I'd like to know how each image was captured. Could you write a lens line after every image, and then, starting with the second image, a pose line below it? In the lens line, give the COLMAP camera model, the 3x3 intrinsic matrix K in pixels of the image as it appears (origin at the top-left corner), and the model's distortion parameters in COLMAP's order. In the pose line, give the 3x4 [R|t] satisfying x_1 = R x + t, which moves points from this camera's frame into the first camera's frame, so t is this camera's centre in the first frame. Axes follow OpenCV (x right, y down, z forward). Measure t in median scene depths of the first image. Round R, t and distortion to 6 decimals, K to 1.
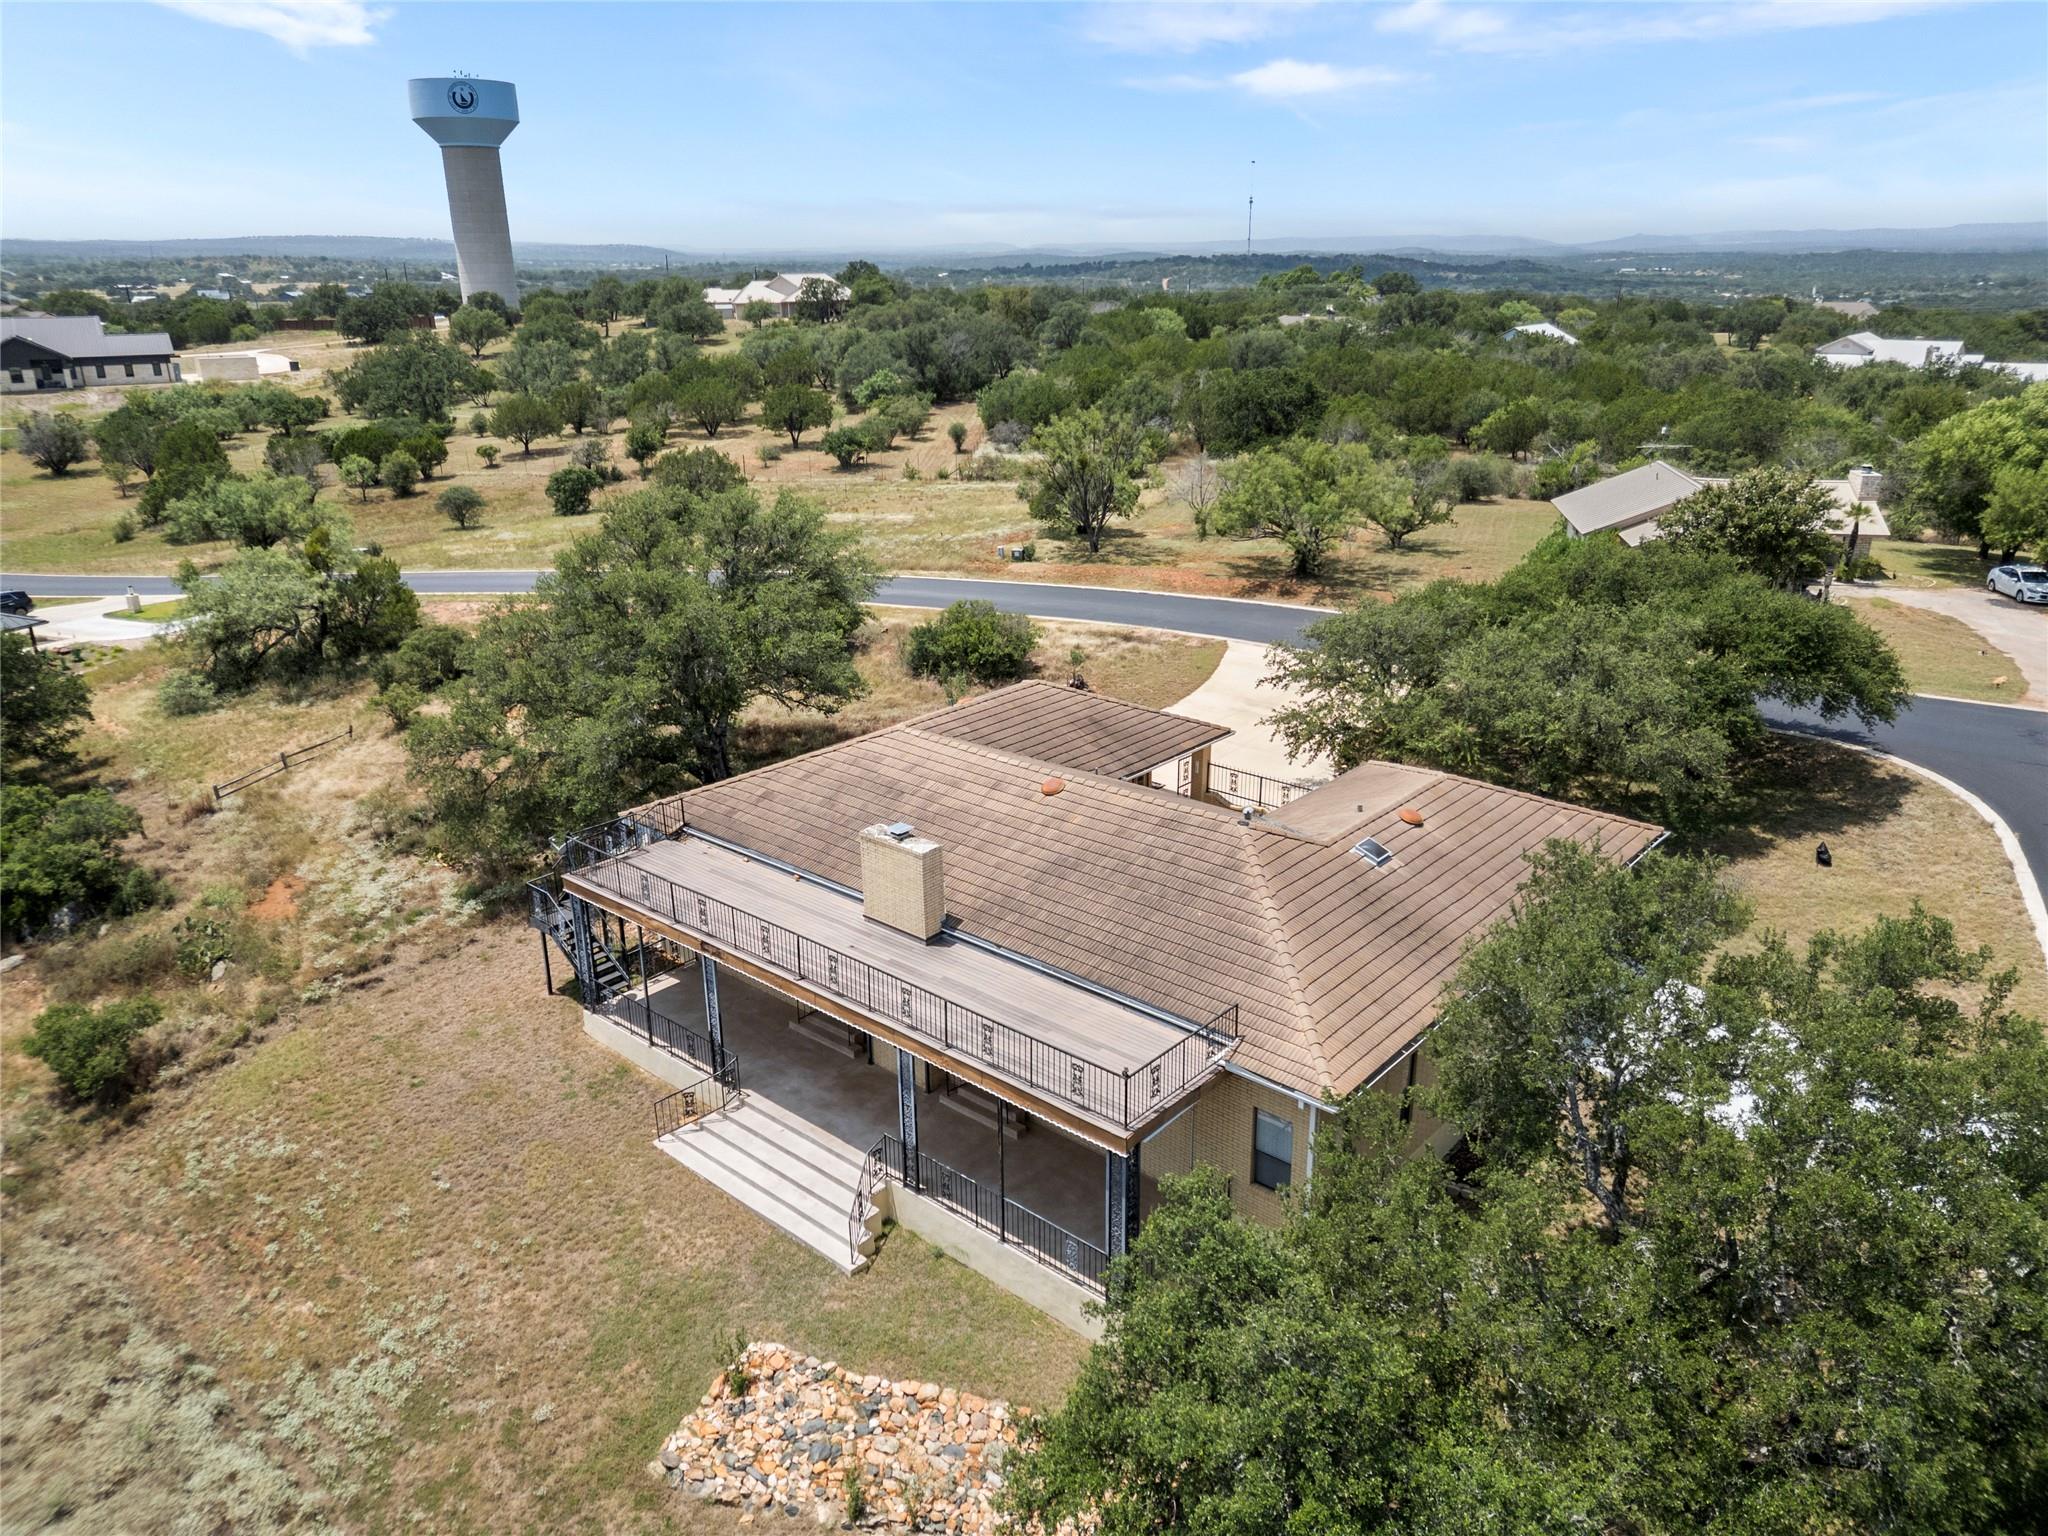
lens RADIAL K [[1442.5, 0, 1024.0], [0, 1442.5, 768.0], [0, 0, 1]] dist [0.000203, 0.000038]
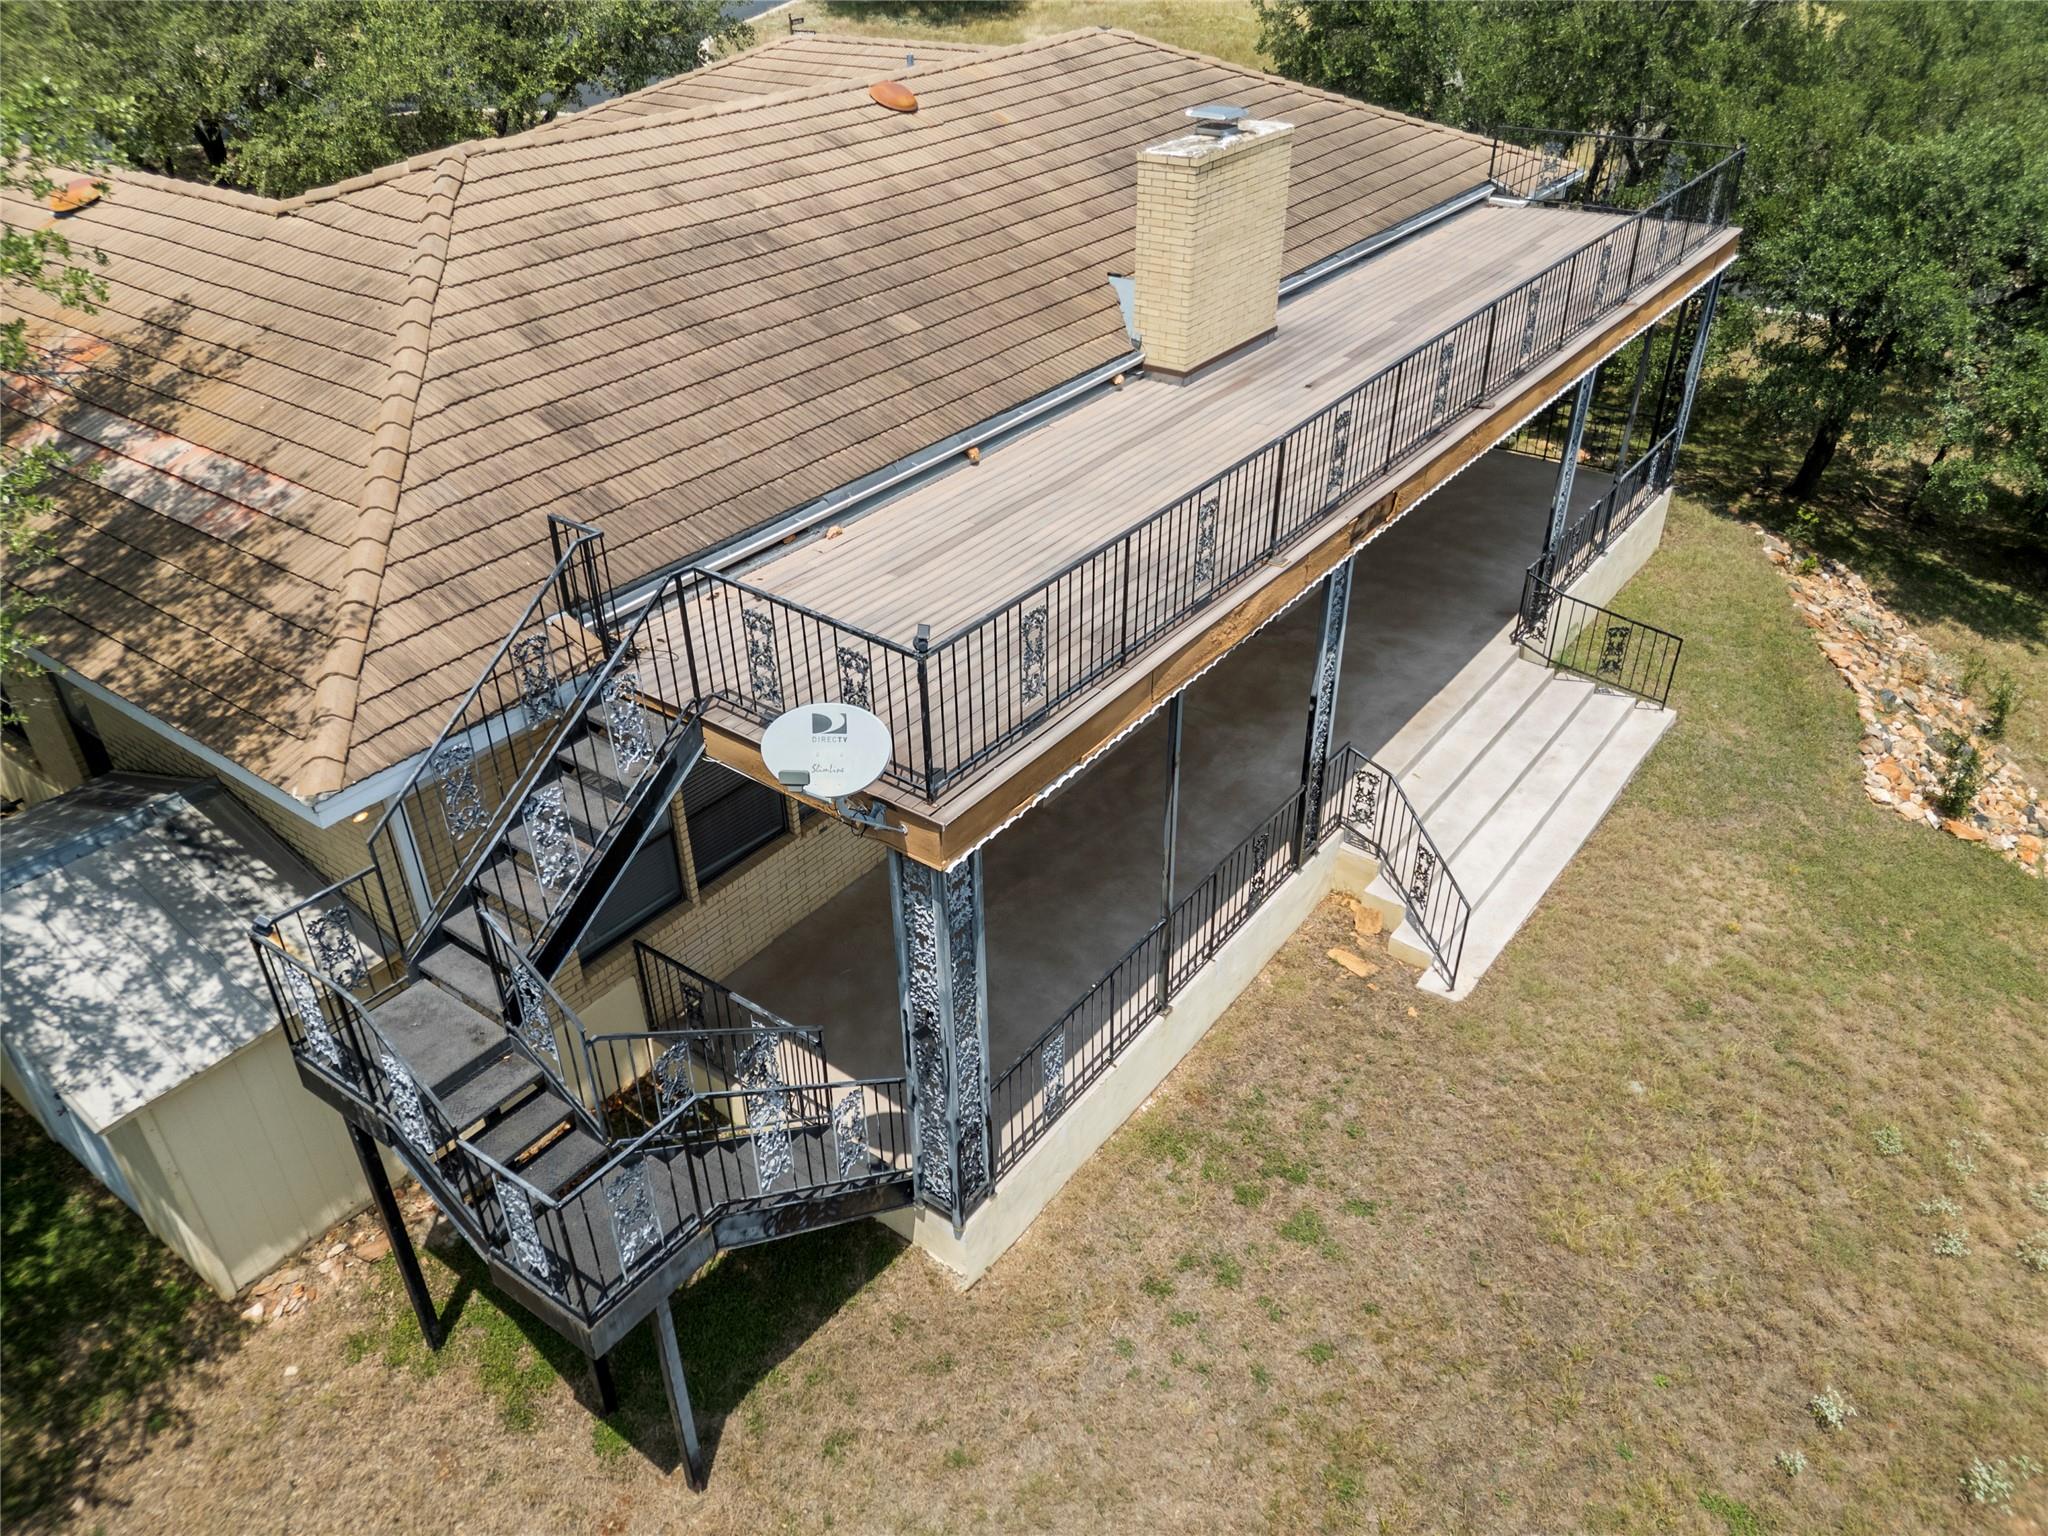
lens RADIAL K [[1442.5, 0, 1024.0], [0, 1442.5, 768.0], [0, 0, 1]] dist [0.000203, 0.000038]
pose [[-0.076591, -0.540625, 0.837770, -0.545314], [0.344882, 0.774007, 0.531008, -0.059178], [-0.935516, 0.329603, 0.127170, 1.002615]]
